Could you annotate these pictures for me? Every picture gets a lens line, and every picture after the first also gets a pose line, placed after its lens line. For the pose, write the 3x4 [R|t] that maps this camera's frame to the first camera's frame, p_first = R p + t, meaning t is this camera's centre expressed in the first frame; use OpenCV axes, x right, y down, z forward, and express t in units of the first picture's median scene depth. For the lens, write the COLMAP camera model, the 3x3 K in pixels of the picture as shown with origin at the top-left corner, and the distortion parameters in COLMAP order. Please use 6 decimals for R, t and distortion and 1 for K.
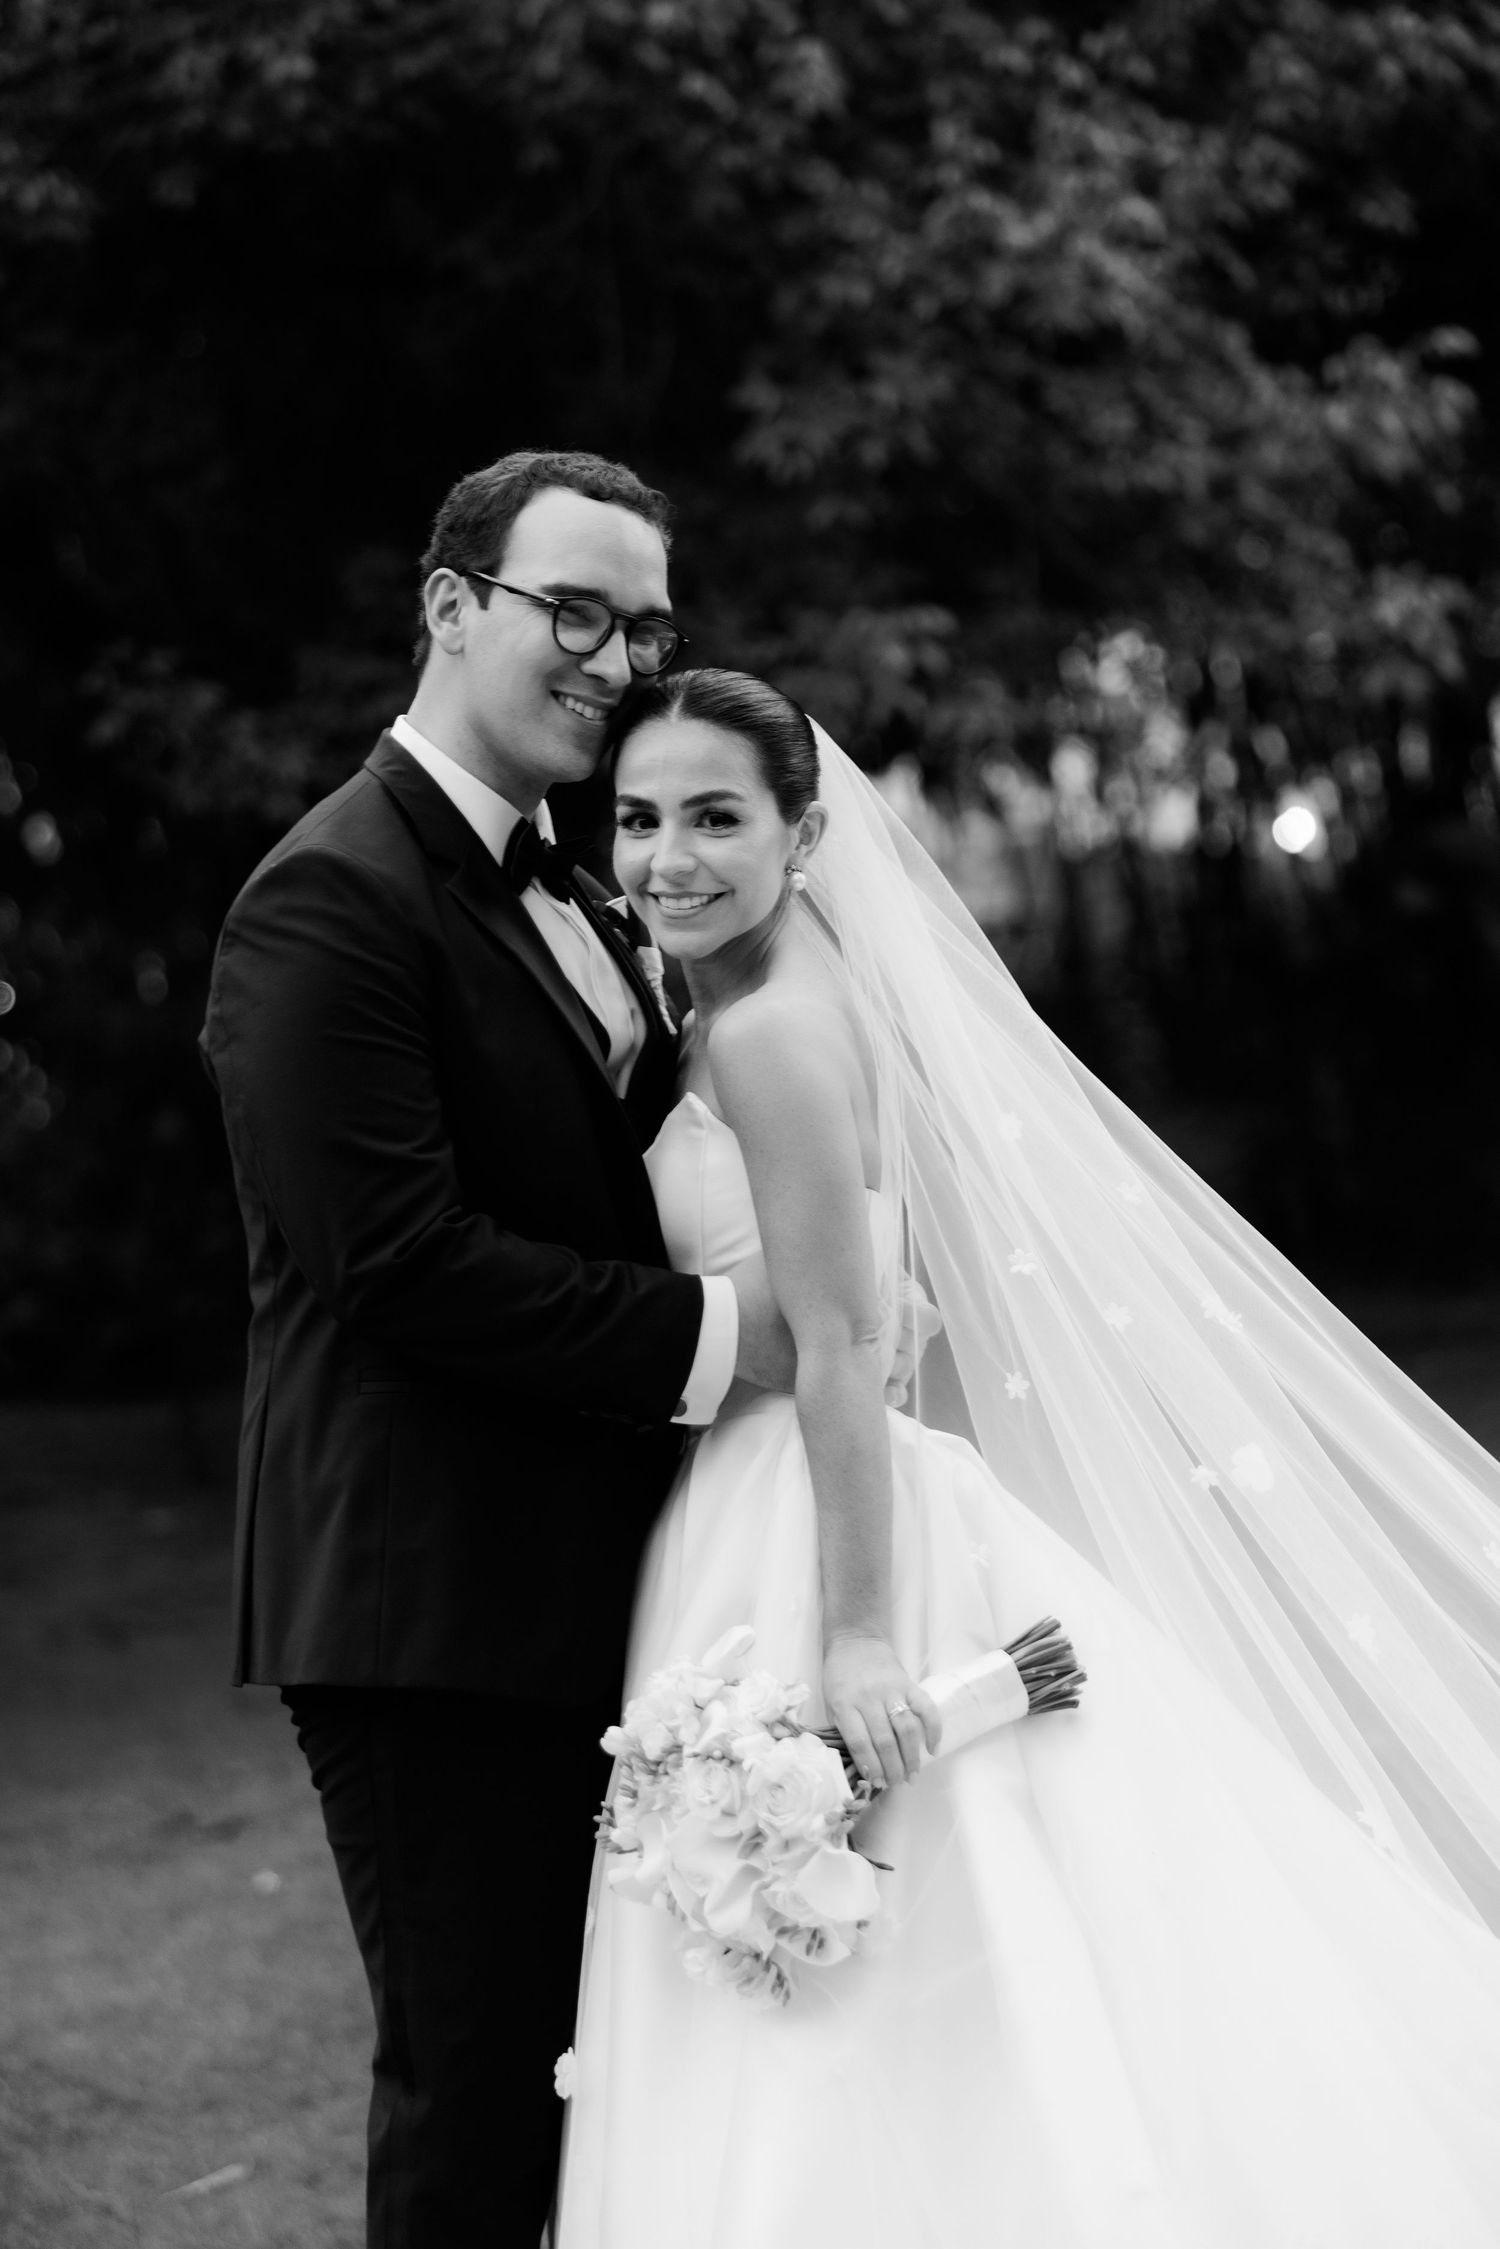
lens RADIAL K [[4749.6, 0, 744.9], [0, 4749.6, 1126.2], [0, 0, 1]] dist [0.019151, 0.000000]
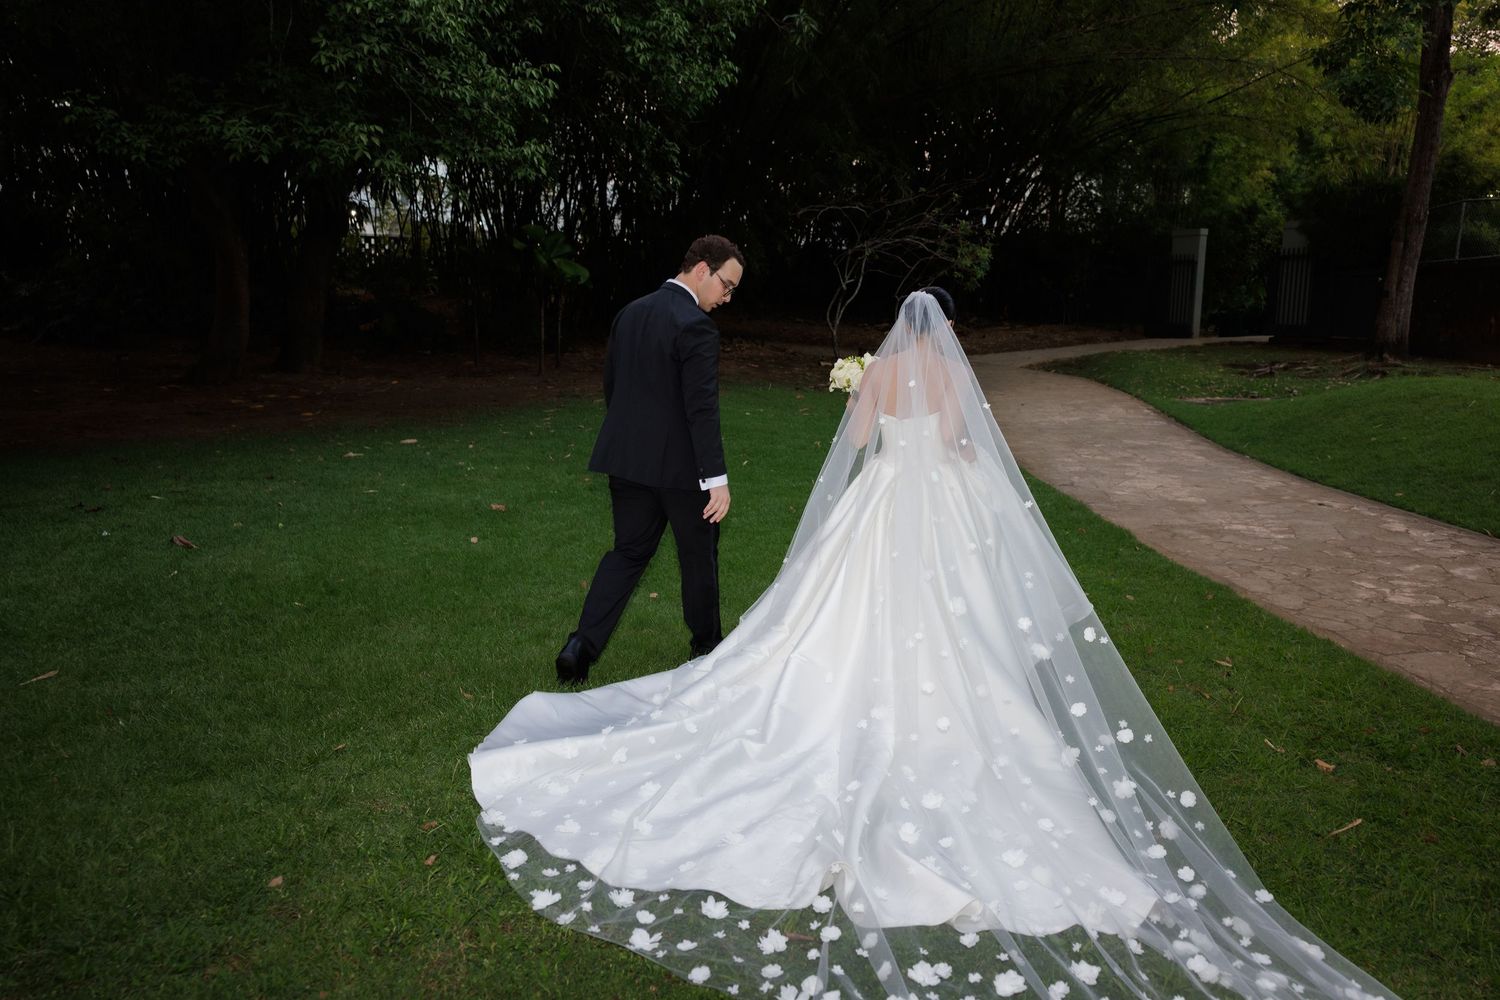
lens RADIAL K [[1200.4, 0, 759.9], [0, 1200.4, 511.6], [0, 0, 1]] dist [0.017399, -0.002229]
pose [[0.934310, 0.055312, 0.352144, 0.010099], [-0.112284, 0.983265, 0.143468, -0.002947], [-0.338315, -0.173584, 0.924885, 0.155774]]
